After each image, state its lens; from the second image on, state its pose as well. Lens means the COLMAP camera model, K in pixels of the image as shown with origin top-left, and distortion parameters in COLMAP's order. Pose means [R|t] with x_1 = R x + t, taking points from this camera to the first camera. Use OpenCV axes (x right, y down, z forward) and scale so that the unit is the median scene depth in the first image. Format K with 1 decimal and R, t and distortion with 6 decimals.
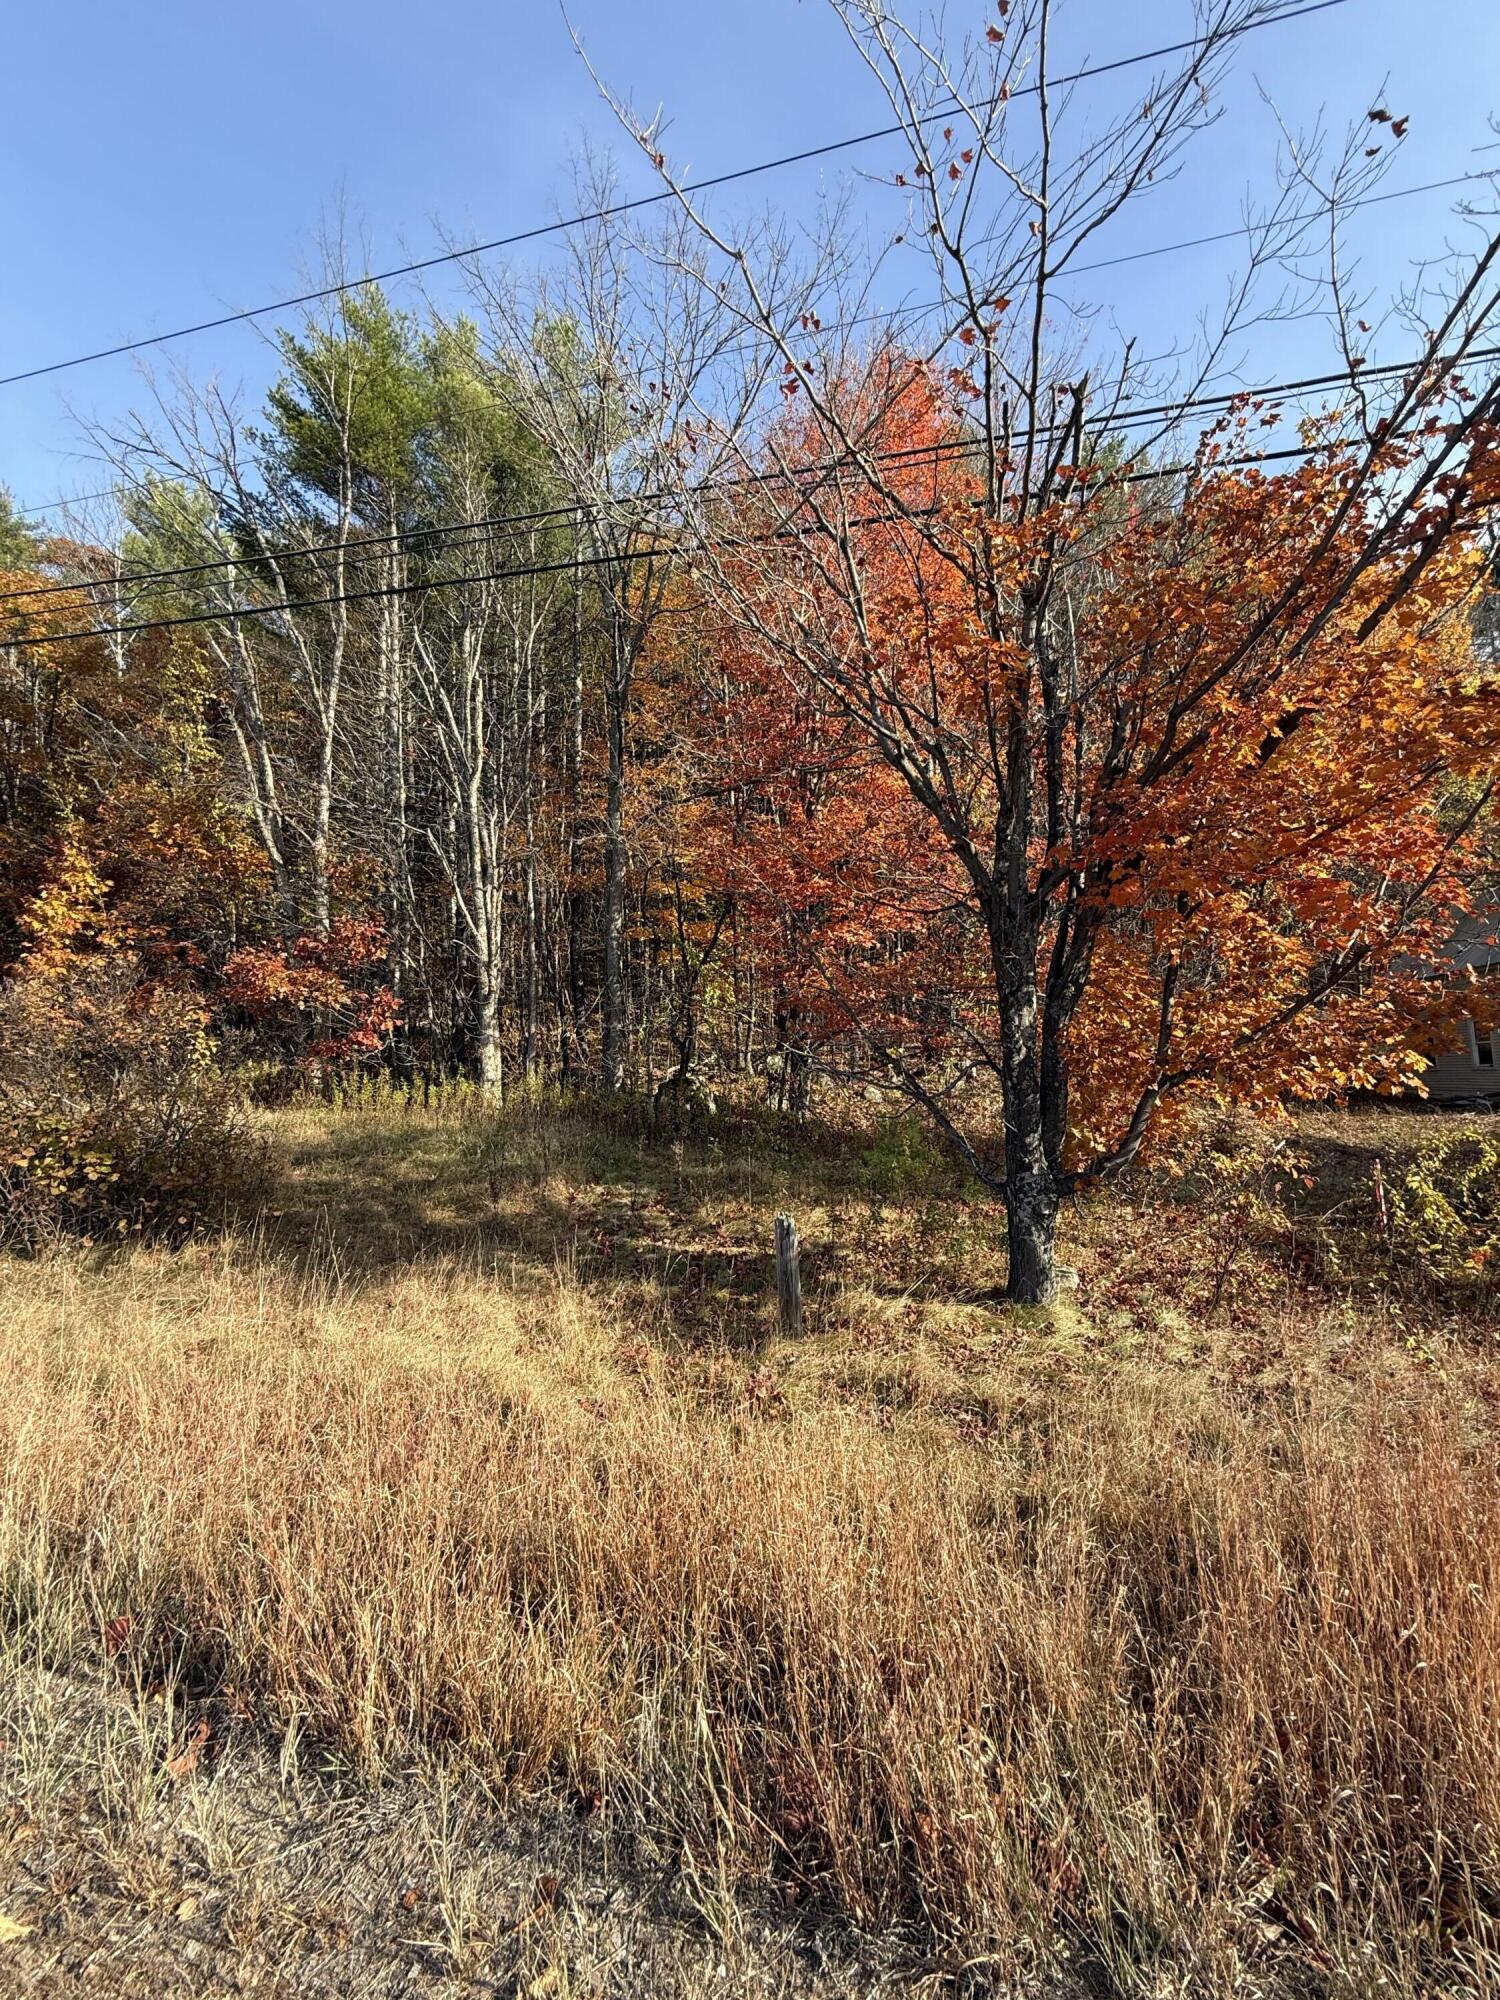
lens RADIAL K [[793.9, 0, 744.2], [0, 793.9, 992.6], [0, 0, 1]] dist [-0.000525, -0.000041]
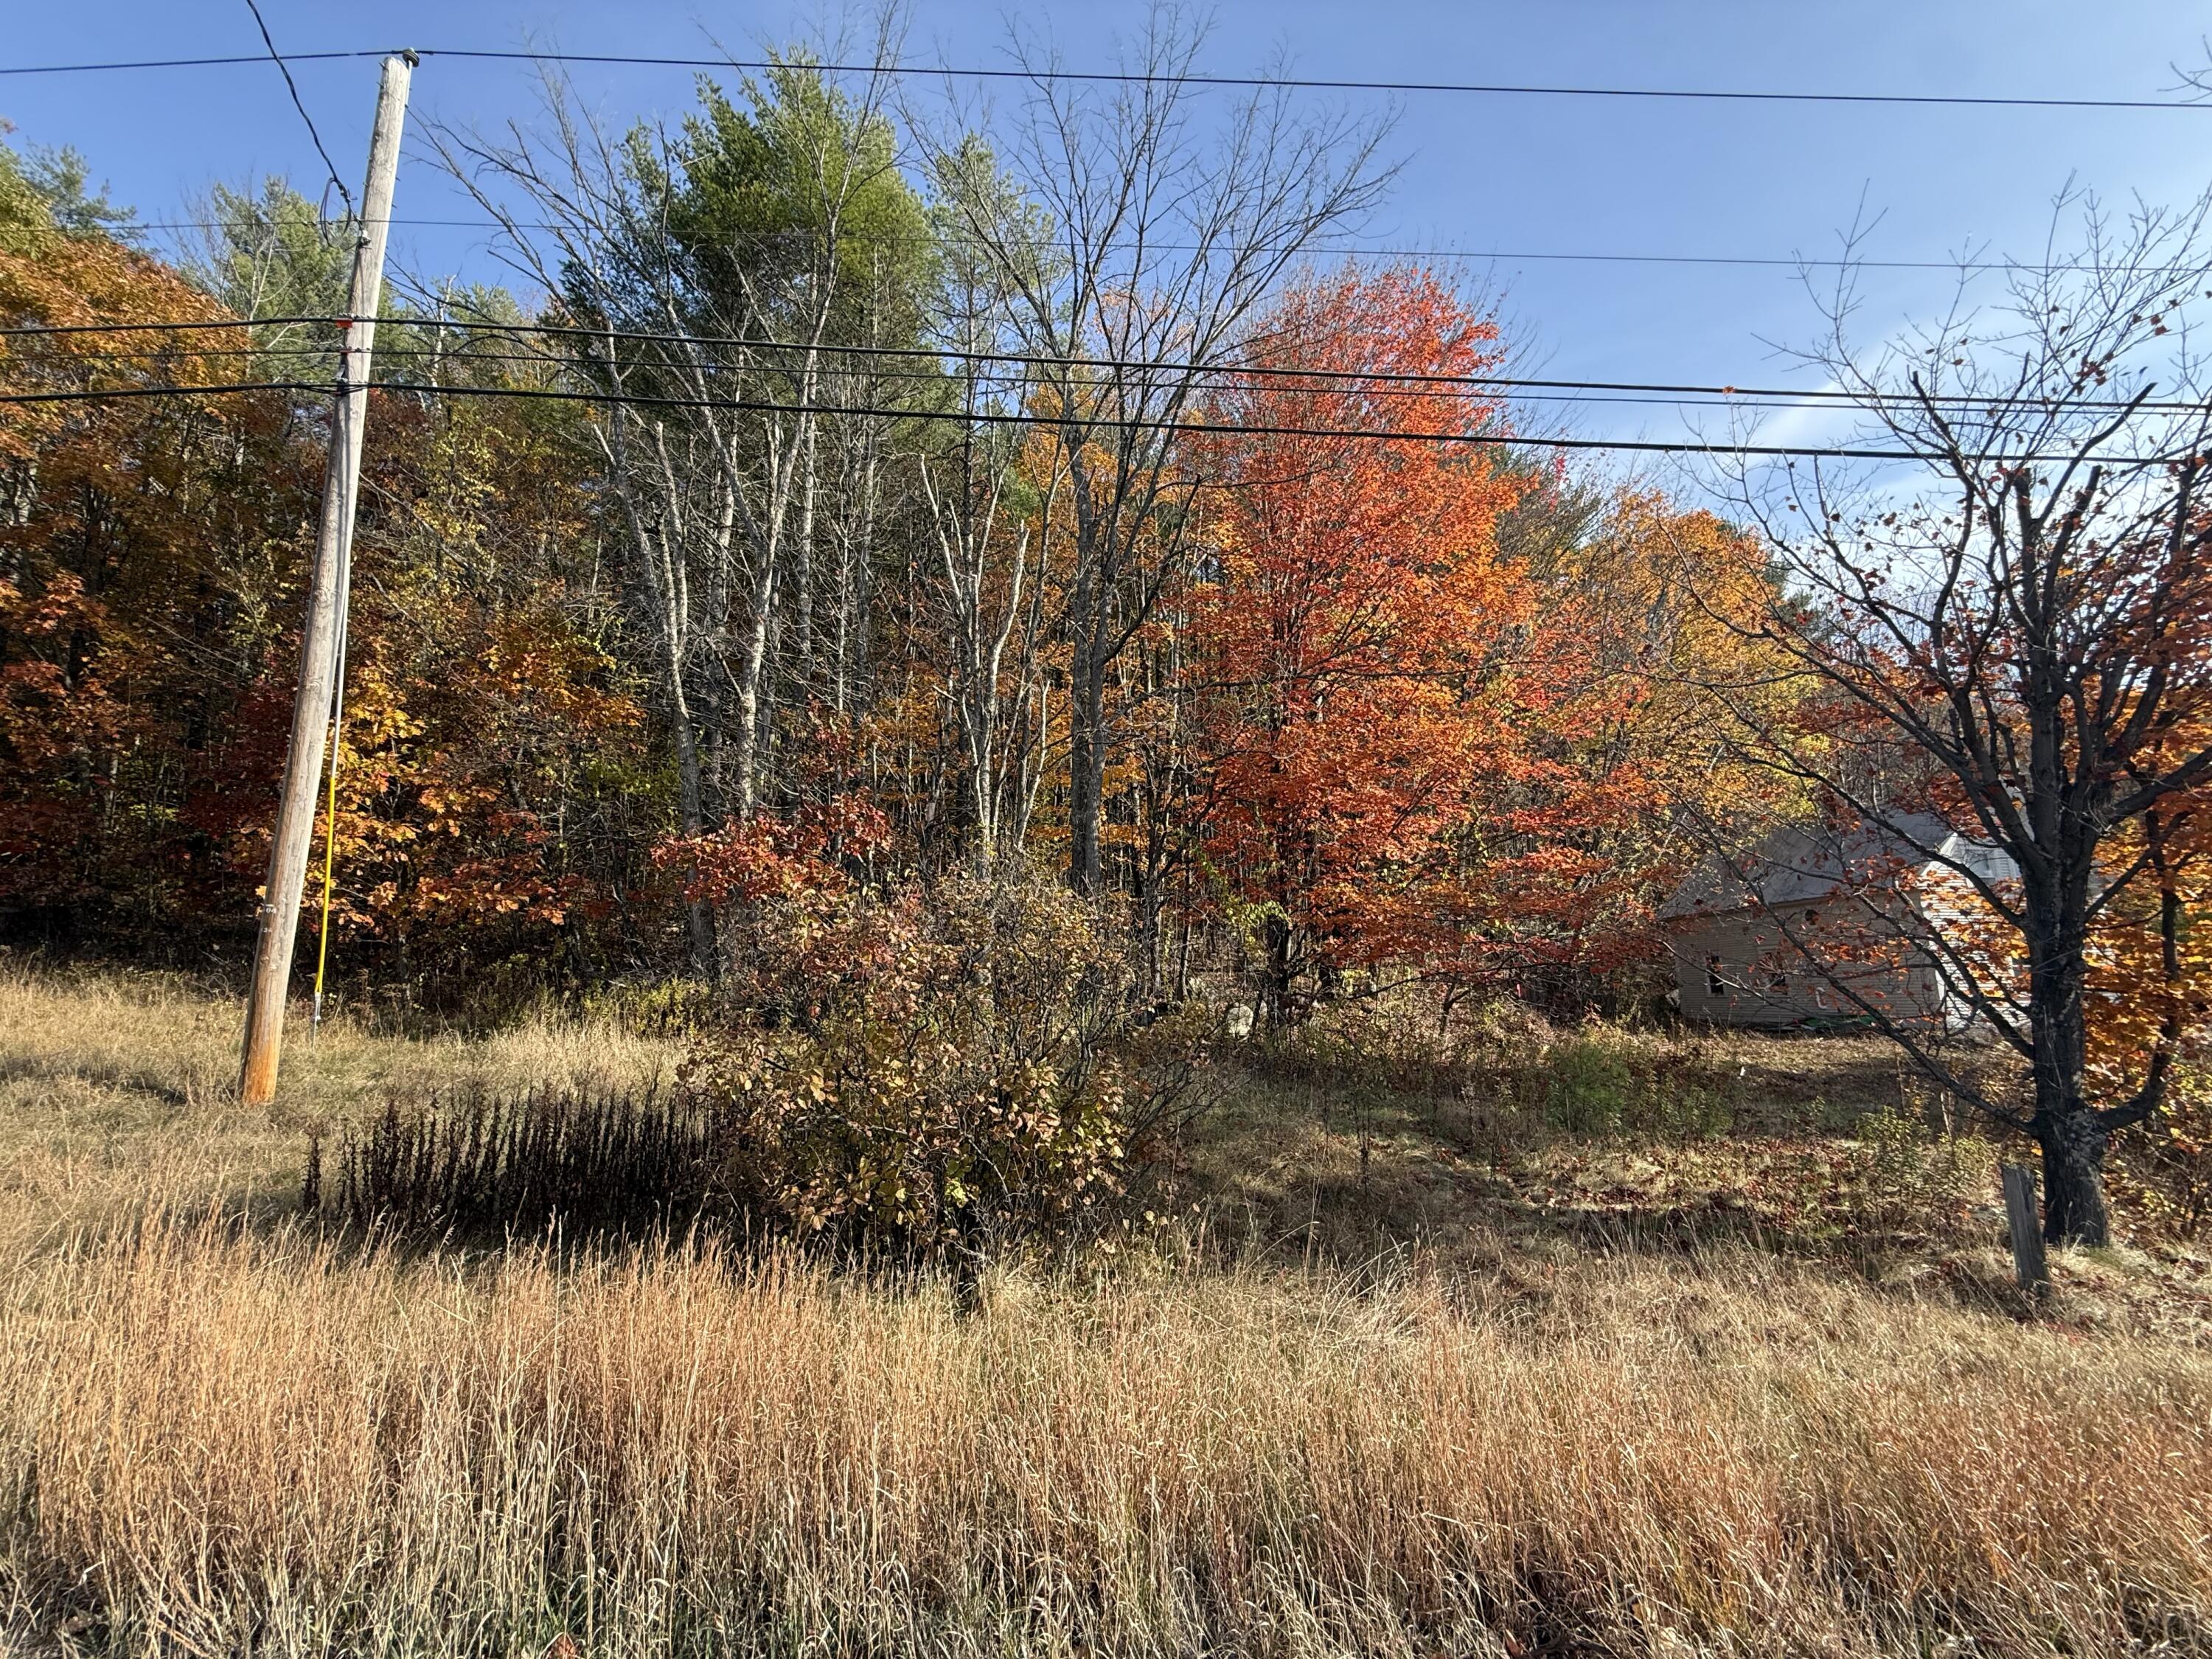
lens RADIAL K [[878.1, 0, 1099.8], [0, 878.1, 828.2], [0, 0, 1]] dist [-0.000525, -0.000041]
pose [[0.964290, 0.056281, 0.258798, -1.150560], [-0.034581, 0.995551, -0.087652, 0.012526], [-0.262580, 0.075573, 0.961946, 0.236968]]
